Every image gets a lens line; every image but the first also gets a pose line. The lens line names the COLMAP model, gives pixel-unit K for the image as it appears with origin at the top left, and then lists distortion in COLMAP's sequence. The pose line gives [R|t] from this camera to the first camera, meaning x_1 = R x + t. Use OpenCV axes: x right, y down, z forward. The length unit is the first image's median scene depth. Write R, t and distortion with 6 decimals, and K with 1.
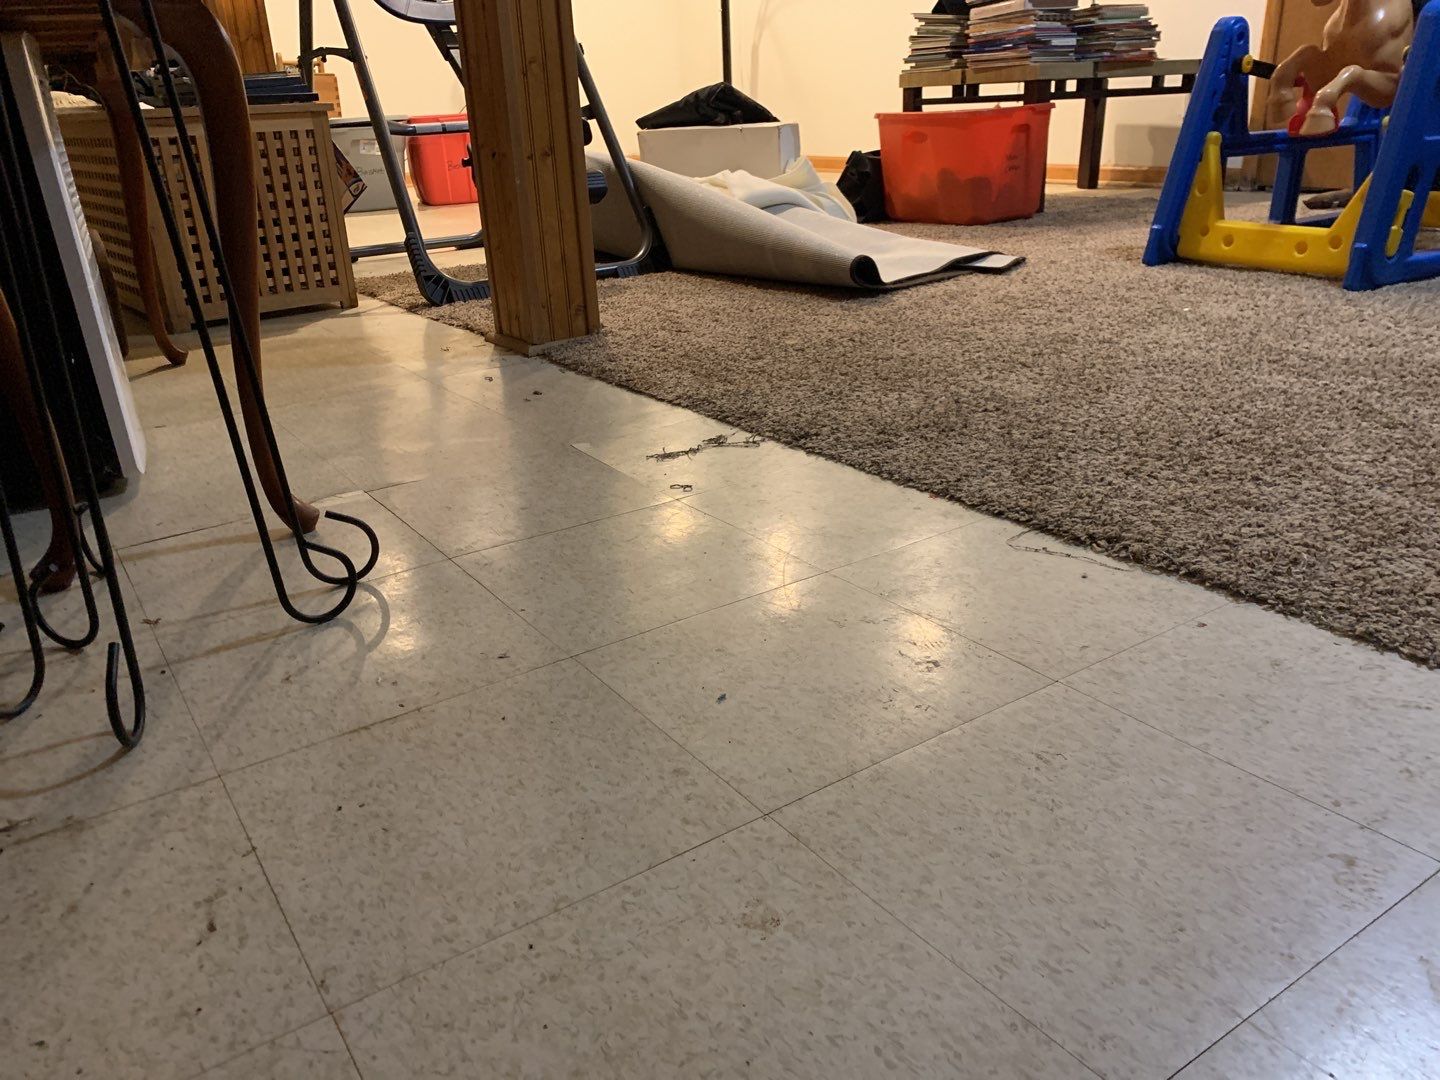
lens RADIAL K [[1132.0, 0, 720.0], [0, 1132.0, 540.0], [0, 0, 1]] dist [0.040442, -0.044473]
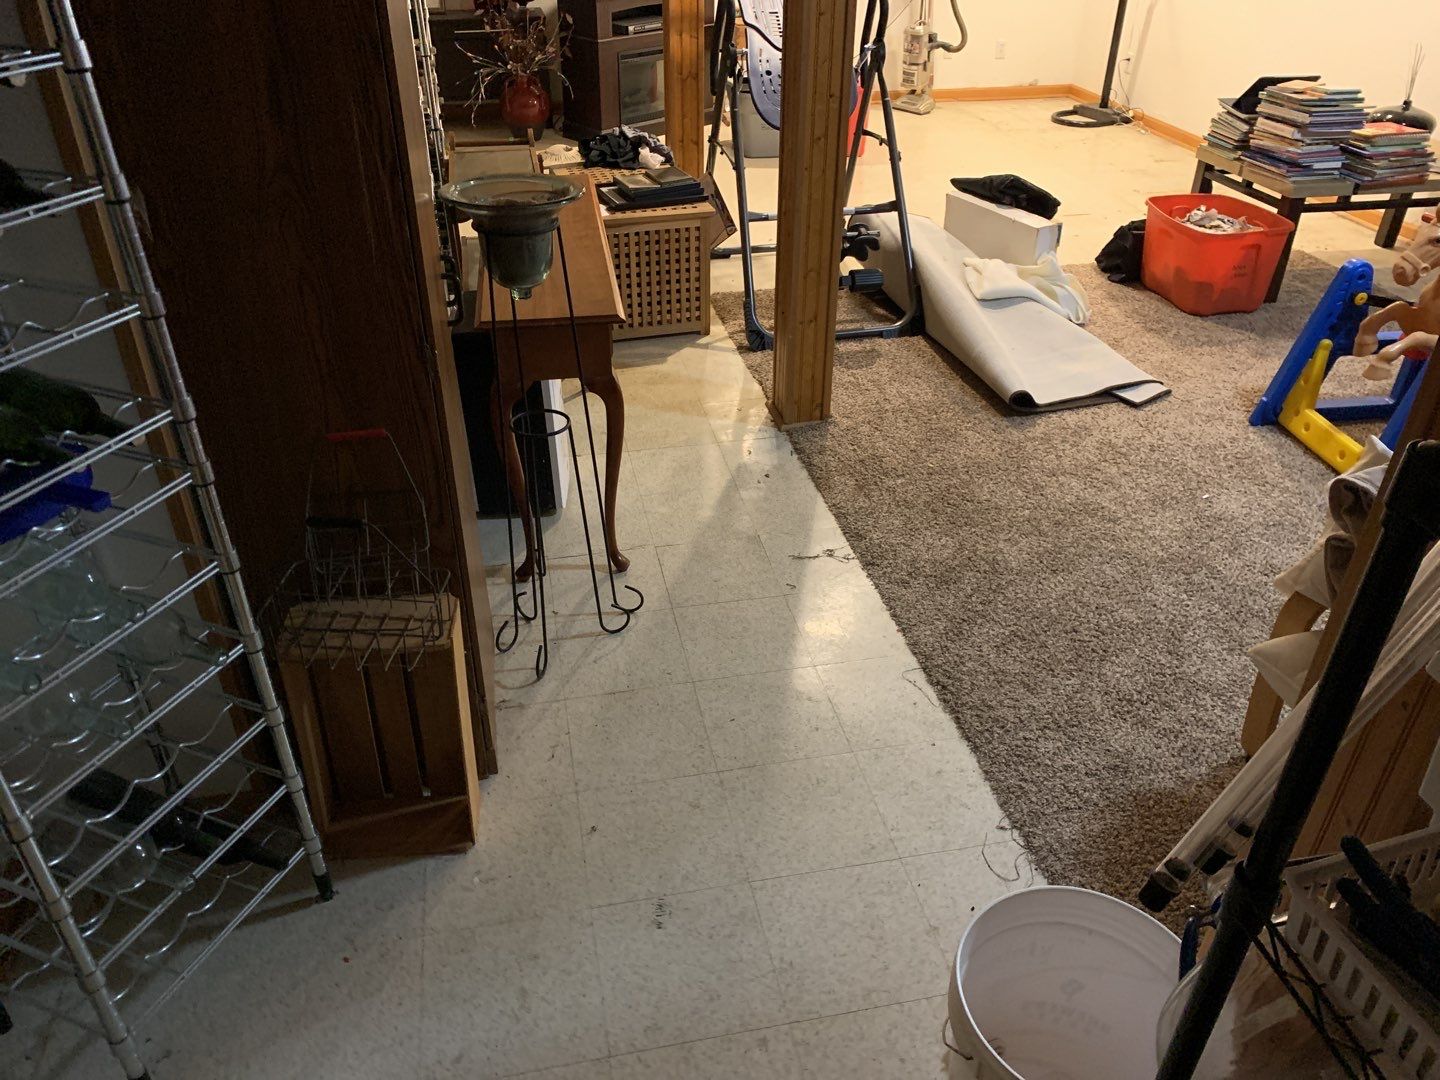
lens RADIAL K [[1214.9, 0, 718.2], [0, 1214.9, 567.9], [0, 0, 1]] dist [0.172781, -0.488145]
pose [[0.919364, 0.261726, -0.293715, 0.320697], [-0.181034, 0.944305, 0.274800, -0.438742], [0.349279, -0.199469, 0.915542, -0.707229]]
